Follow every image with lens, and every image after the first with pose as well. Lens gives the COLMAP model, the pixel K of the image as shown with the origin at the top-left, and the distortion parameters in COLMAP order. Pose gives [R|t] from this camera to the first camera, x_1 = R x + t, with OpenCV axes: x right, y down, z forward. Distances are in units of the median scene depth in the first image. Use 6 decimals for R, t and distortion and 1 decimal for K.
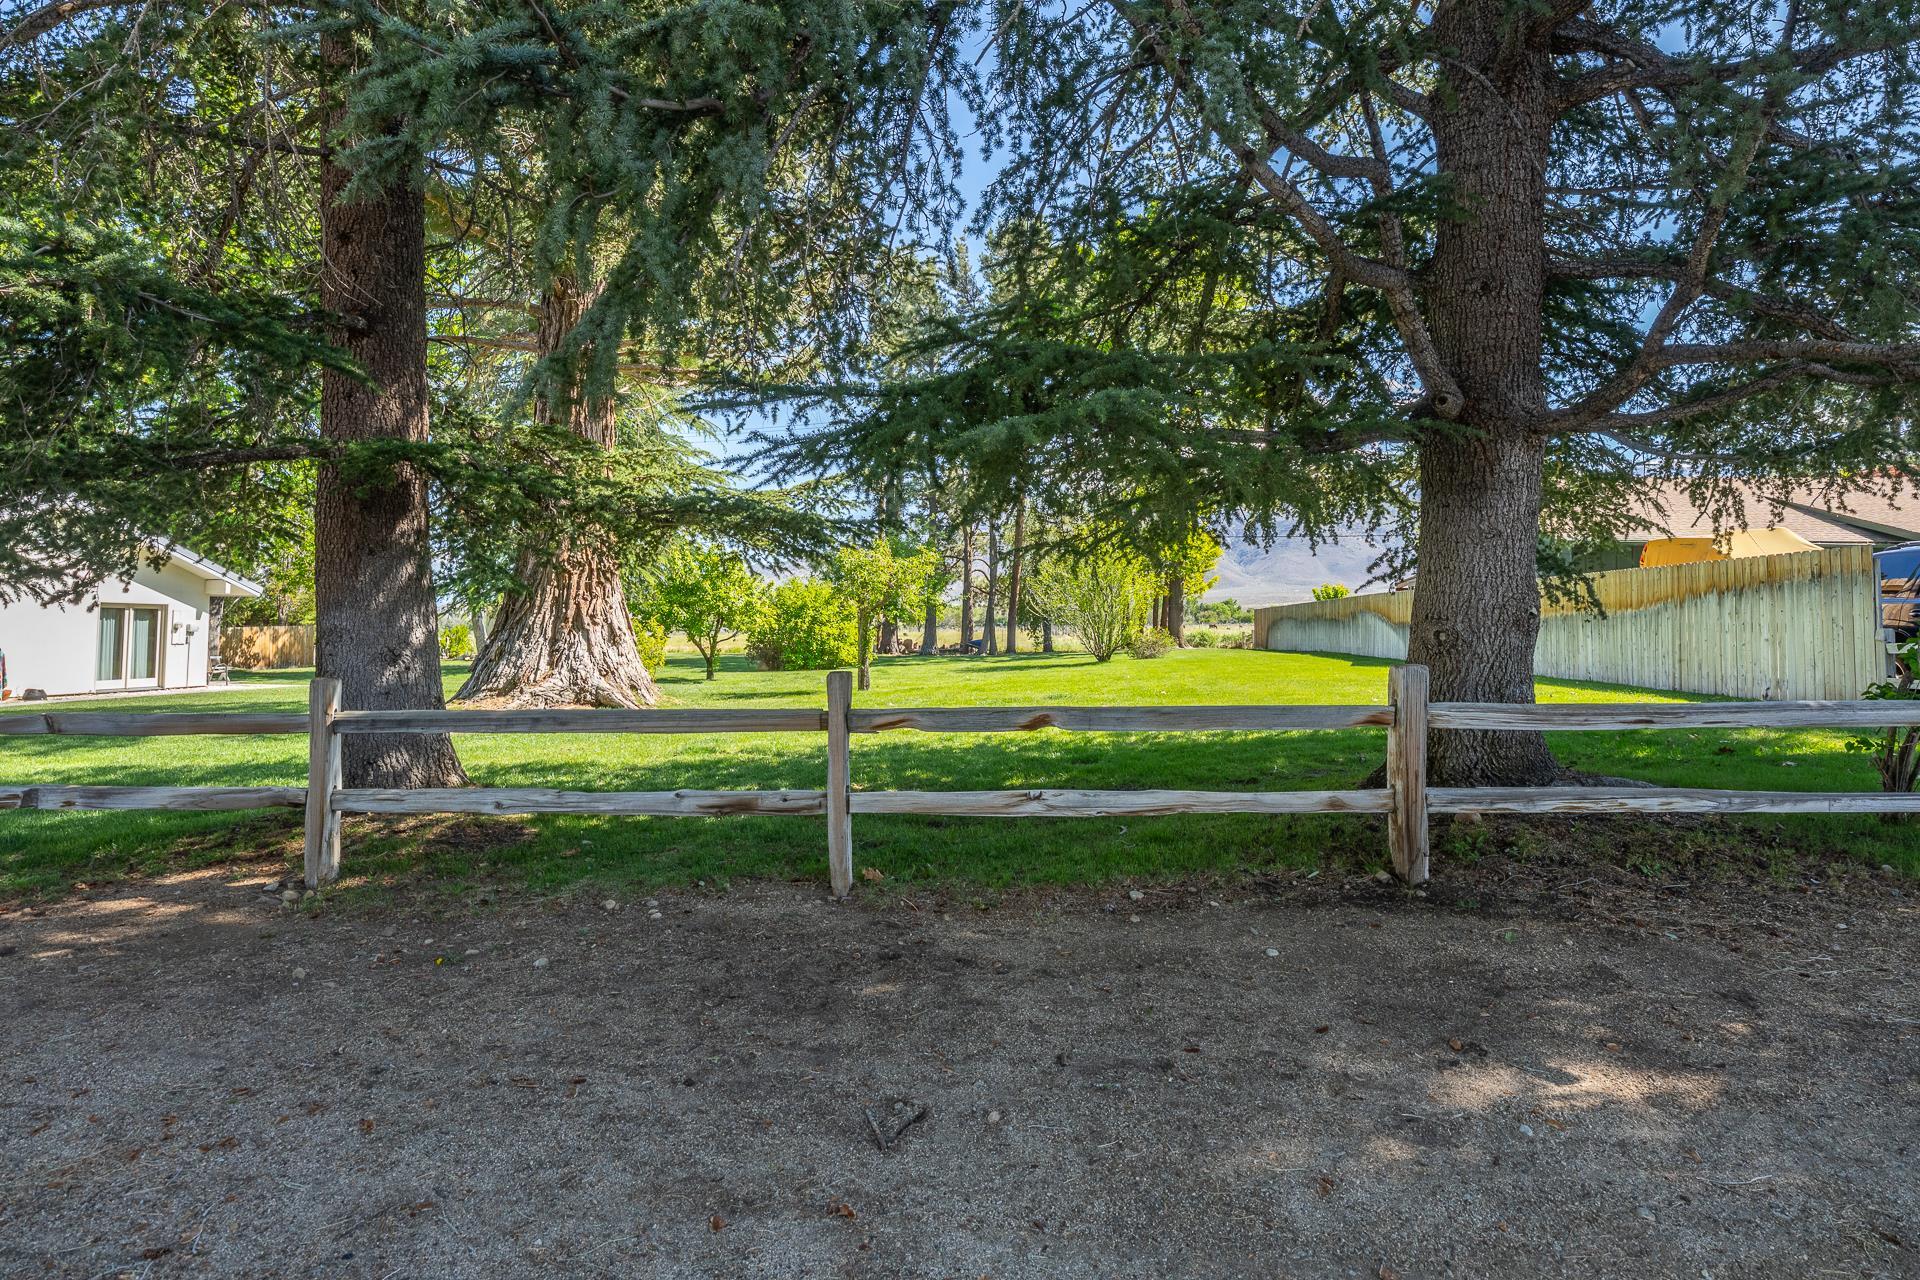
lens RADIAL K [[998.4, 0, 992.6], [0, 998.4, 613.5], [0, 0, 1]] dist [-0.005963, 0.001020]
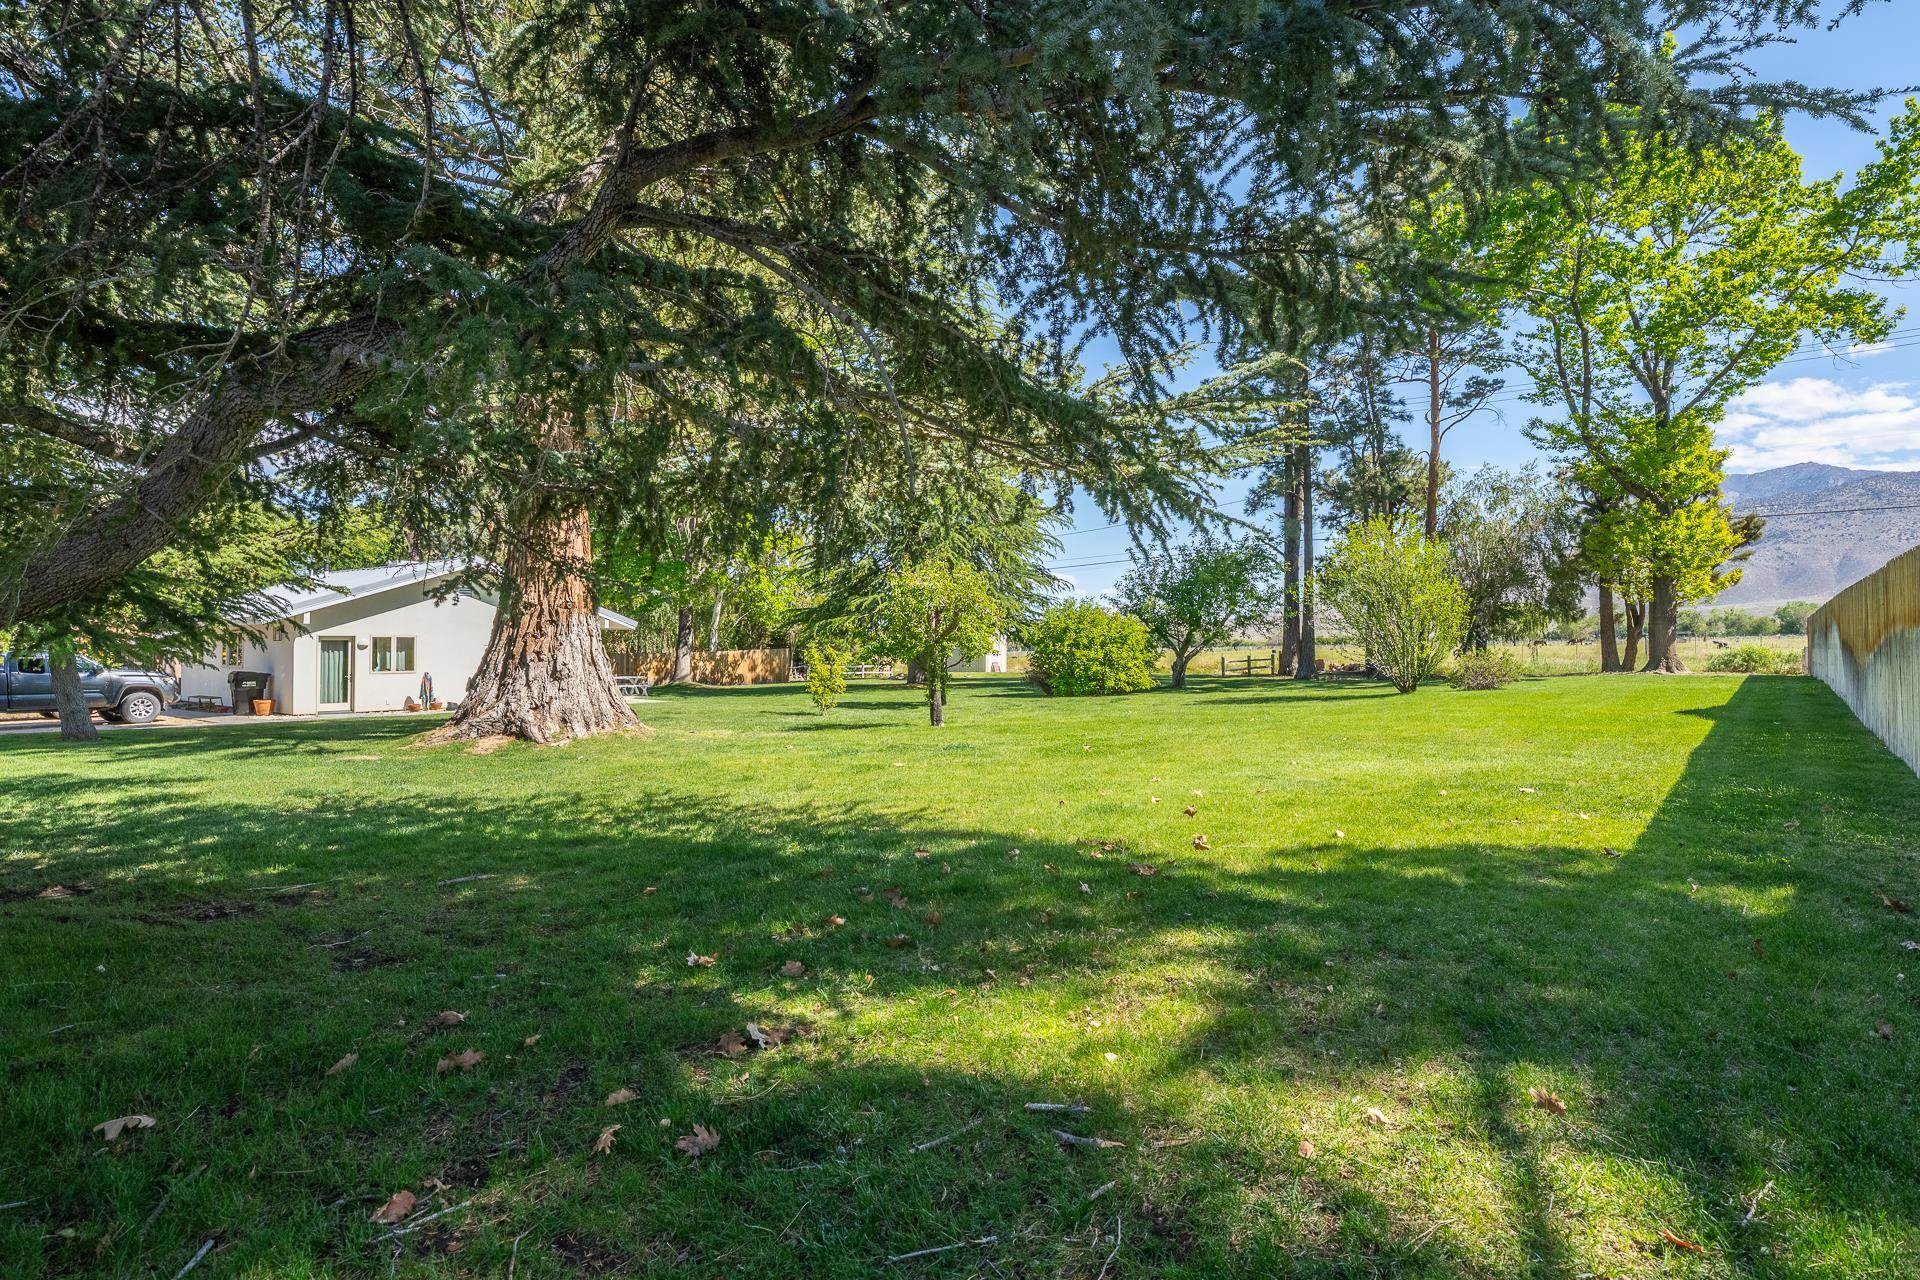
lens RADIAL K [[998.4, 0, 964.9], [0, 998.4, 639.4], [0, 0, 1]] dist [-0.005963, 0.001020]
pose [[0.832795, -0.011631, -0.553460, 0.353224], [0.017725, 0.999827, 0.005659, -0.006146], [0.553298, -0.014522, 0.832857, 0.217260]]
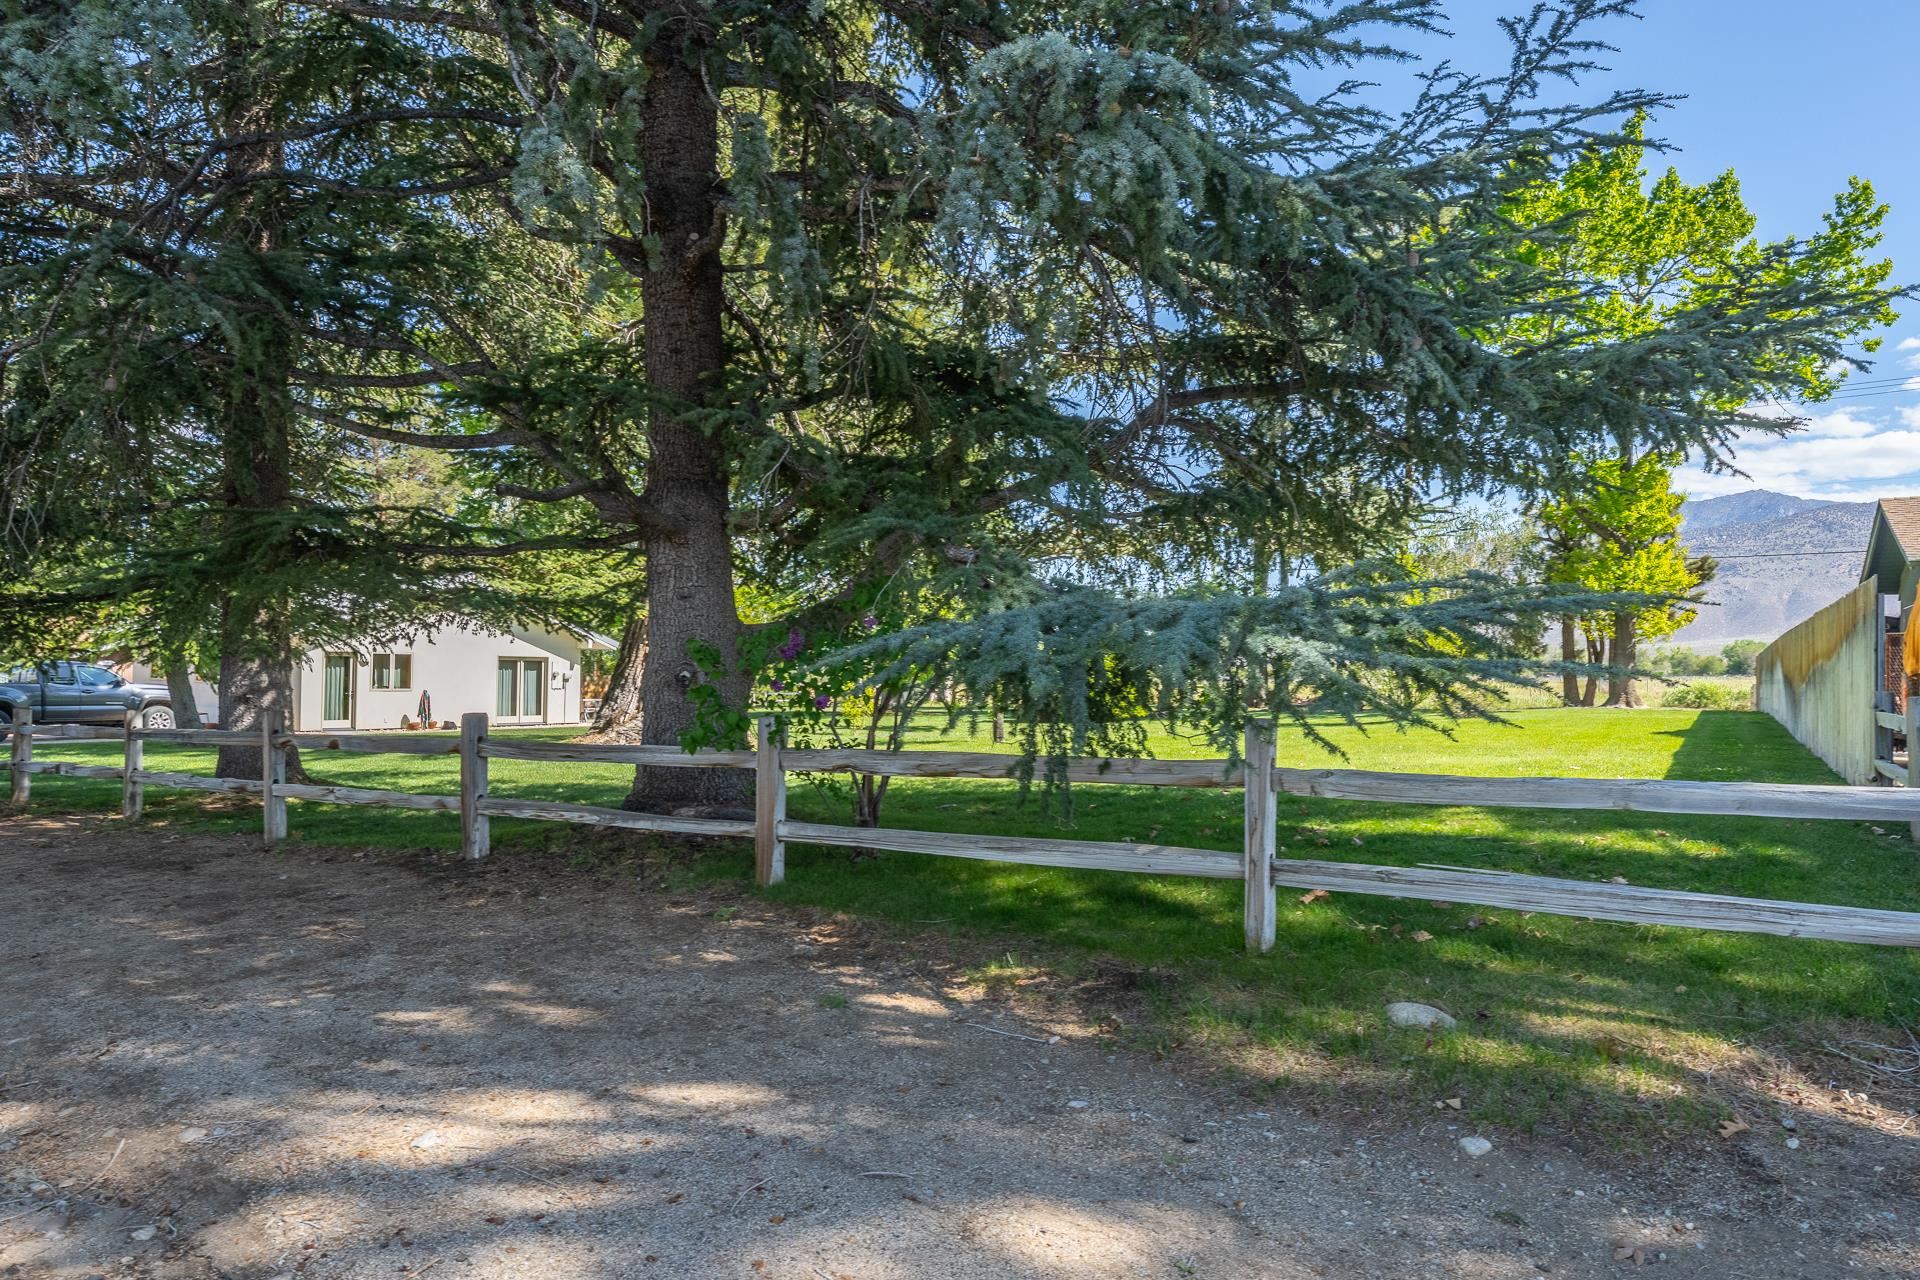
lens RADIAL K [[1131.0, 0, 949.9], [0, 1131.0, 666.0], [0, 0, 1]] dist [0.007113, -0.002144]
pose [[0.877253, 0.000095, -0.480029, 0.325020], [0.002322, 0.999987, 0.004443, -0.003855], [0.480023, -0.005012, 0.877241, -0.015508]]
